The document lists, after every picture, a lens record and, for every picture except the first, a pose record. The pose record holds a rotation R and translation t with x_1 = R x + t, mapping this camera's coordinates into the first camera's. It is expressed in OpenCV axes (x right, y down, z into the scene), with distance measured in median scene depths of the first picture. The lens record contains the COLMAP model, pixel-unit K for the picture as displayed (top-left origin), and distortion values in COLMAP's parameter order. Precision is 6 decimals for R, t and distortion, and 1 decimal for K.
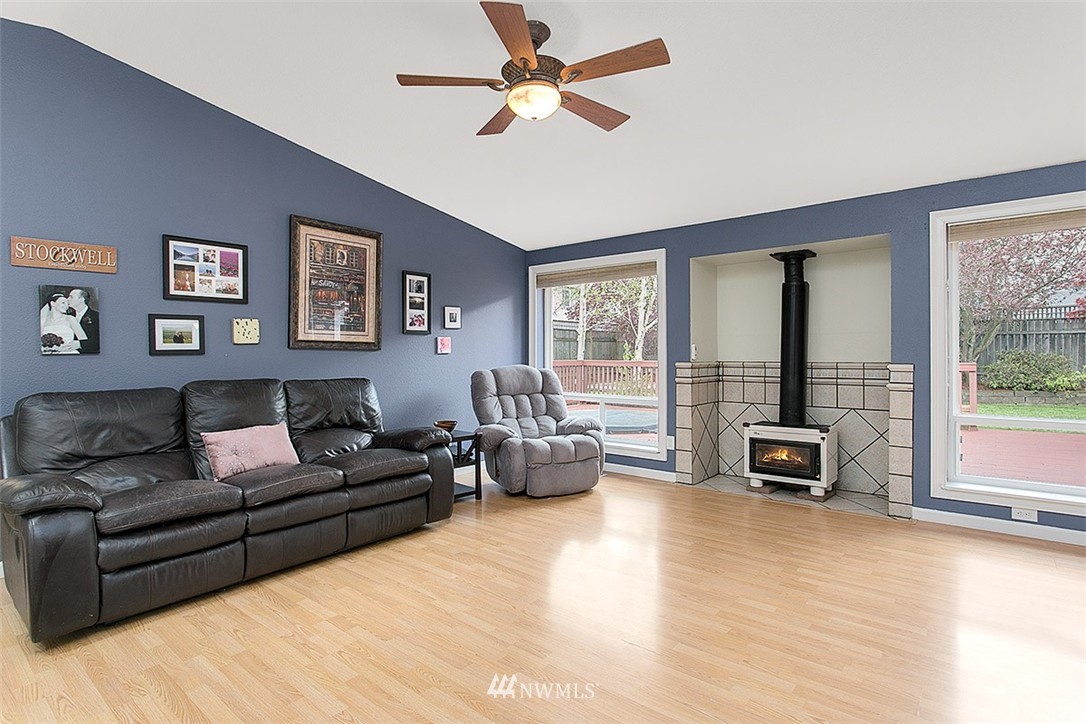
lens RADIAL K [[553.5, 0, 542.4], [0, 553.5, 355.3], [0, 0, 1]] dist [0.000563, 0.000698]
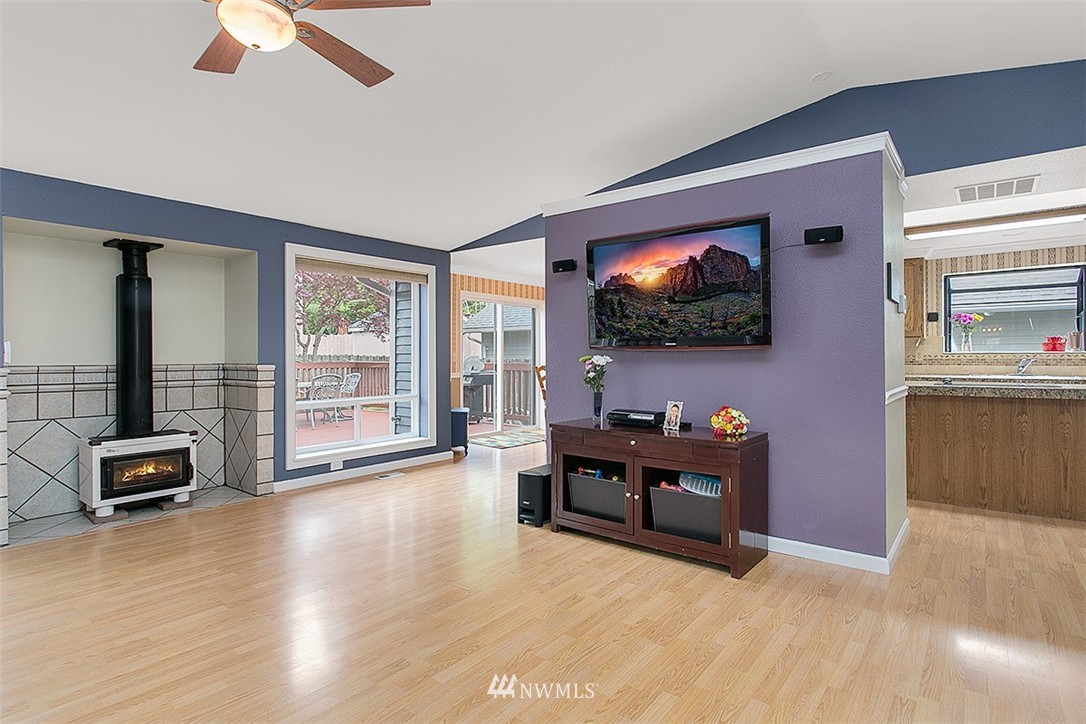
lens RADIAL K [[553.5, 0, 542.4], [0, 553.5, 355.3], [0, 0, 1]] dist [0.000563, 0.000698]
pose [[-0.014205, 0.003126, 0.999894, -0.536604], [0.001167, 0.999994, -0.003110, 0.000324], [-0.999898, 0.001123, -0.014209, 0.423932]]
